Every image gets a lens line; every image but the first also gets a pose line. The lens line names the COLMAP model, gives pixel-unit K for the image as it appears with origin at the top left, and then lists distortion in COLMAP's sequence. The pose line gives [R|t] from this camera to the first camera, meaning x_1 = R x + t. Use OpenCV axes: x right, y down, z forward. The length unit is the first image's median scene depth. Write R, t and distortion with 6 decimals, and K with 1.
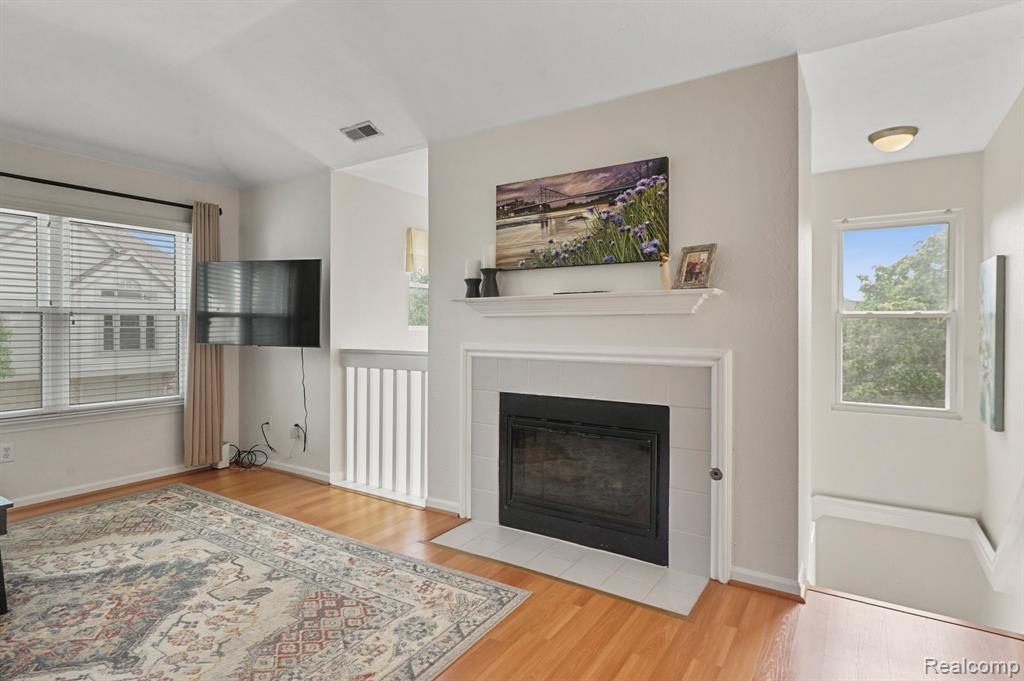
lens RADIAL K [[534.5, 0, 505.9], [0, 534.5, 325.4], [0, 0, 1]] dist [-0.003596, 0.000986]
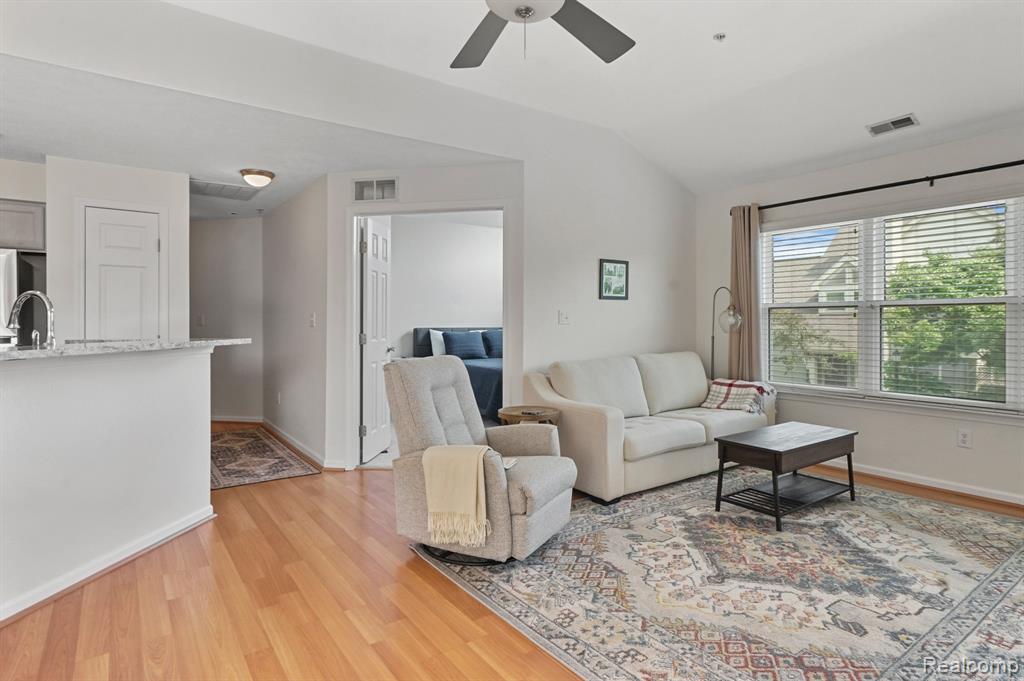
lens RADIAL K [[544.9, 0, 508.9], [0, 544.9, 312.2], [0, 0, 1]] dist [-0.002932, 0.001834]
pose [[-0.362635, -0.013637, -0.931832, 0.469285], [0.009231, 0.999791, -0.018224, 0.002464], [0.931886, -0.015210, -0.362433, 0.675546]]
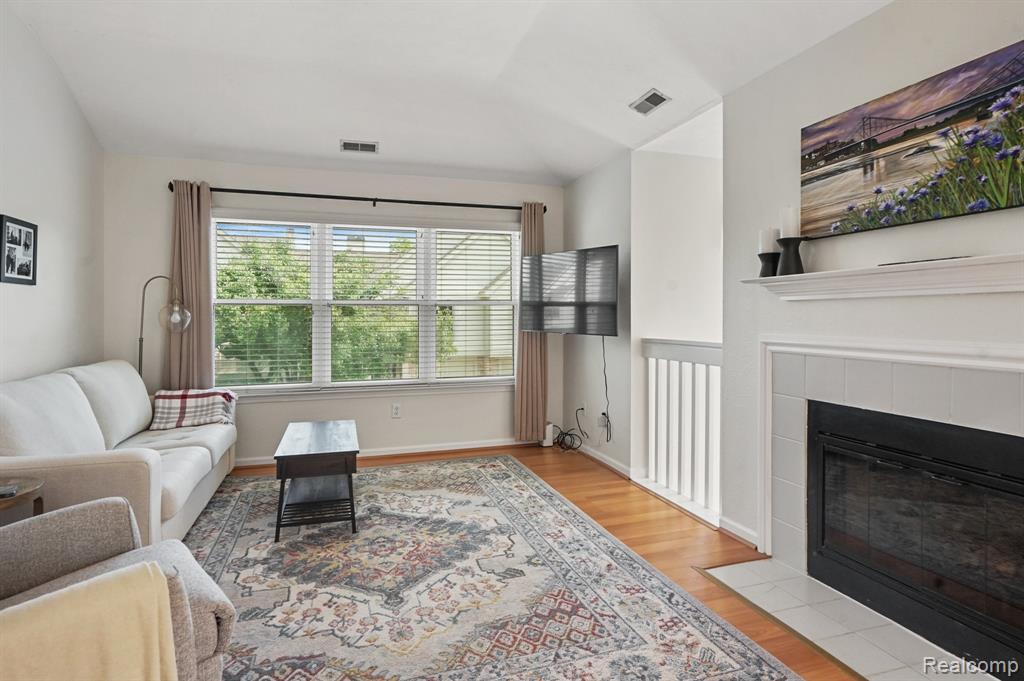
lens RADIAL K [[544.9, 0, 508.9], [0, 544.9, 312.2], [0, 0, 1]] dist [-0.002932, 0.001834]
pose [[0.777605, -0.008479, -0.628696, 0.163324], [0.007633, 0.999963, -0.004046, 0.001009], [0.628707, -0.001653, 0.777640, 0.148446]]
